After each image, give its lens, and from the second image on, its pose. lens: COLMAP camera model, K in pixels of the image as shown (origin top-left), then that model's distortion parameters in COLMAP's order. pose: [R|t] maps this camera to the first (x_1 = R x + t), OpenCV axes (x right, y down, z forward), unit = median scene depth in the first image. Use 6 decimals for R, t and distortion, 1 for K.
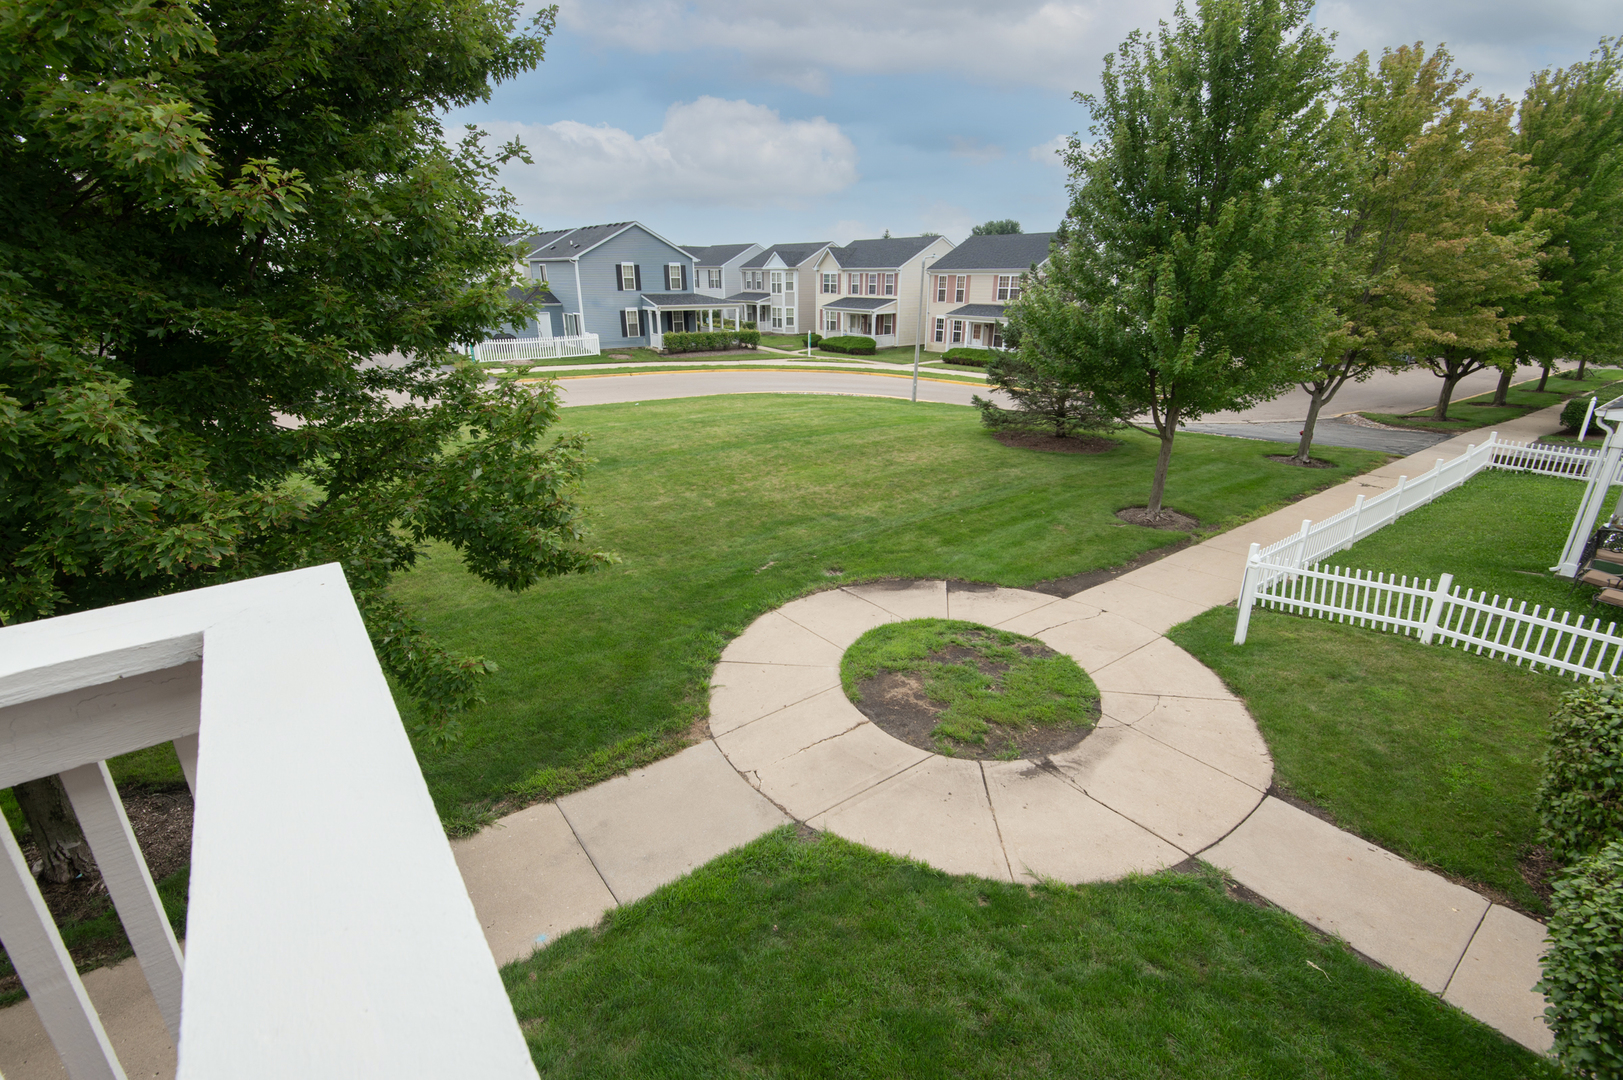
lens RADIAL K [[730.4, 0, 818.4], [0, 730.4, 546.3], [0, 0, 1]] dist [0.016019, -0.007404]
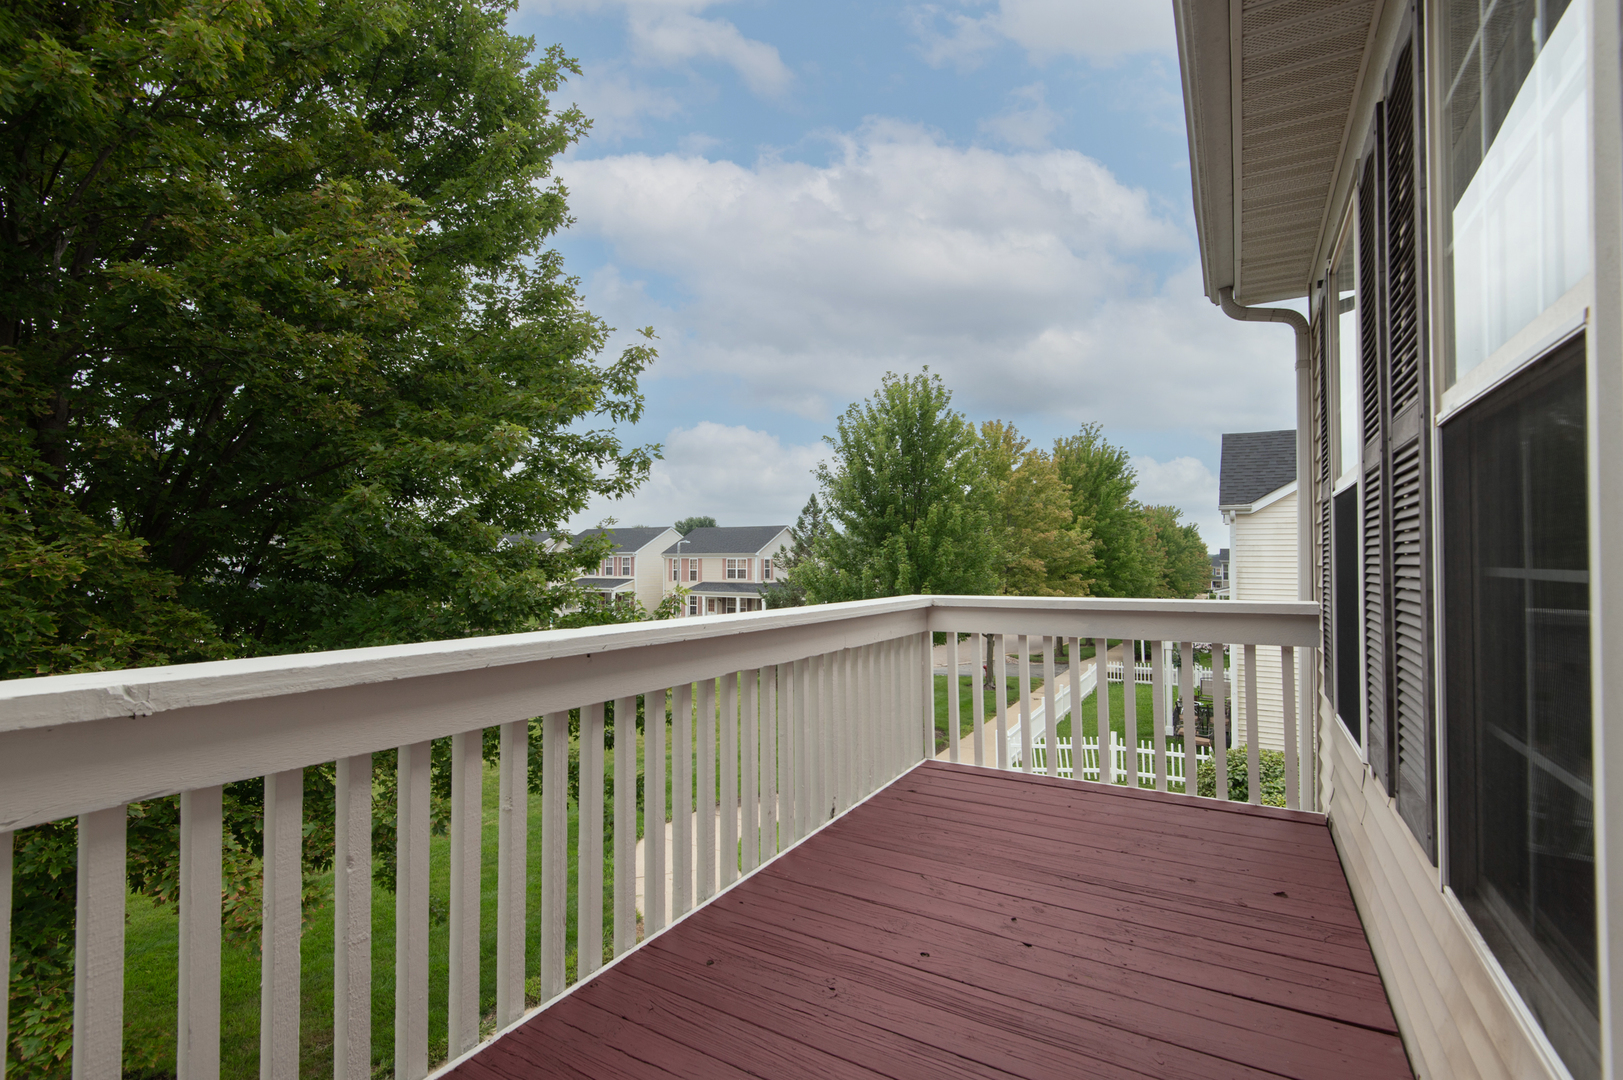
lens RADIAL K [[730.4, 0, 805.3], [0, 730.4, 546.7], [0, 0, 1]] dist [0.016019, -0.007404]
pose [[0.925683, 0.005074, 0.378266, -0.182621], [0.134576, 0.930085, -0.341807, 0.066283], [-0.353554, 0.367310, 0.860281, -0.129824]]
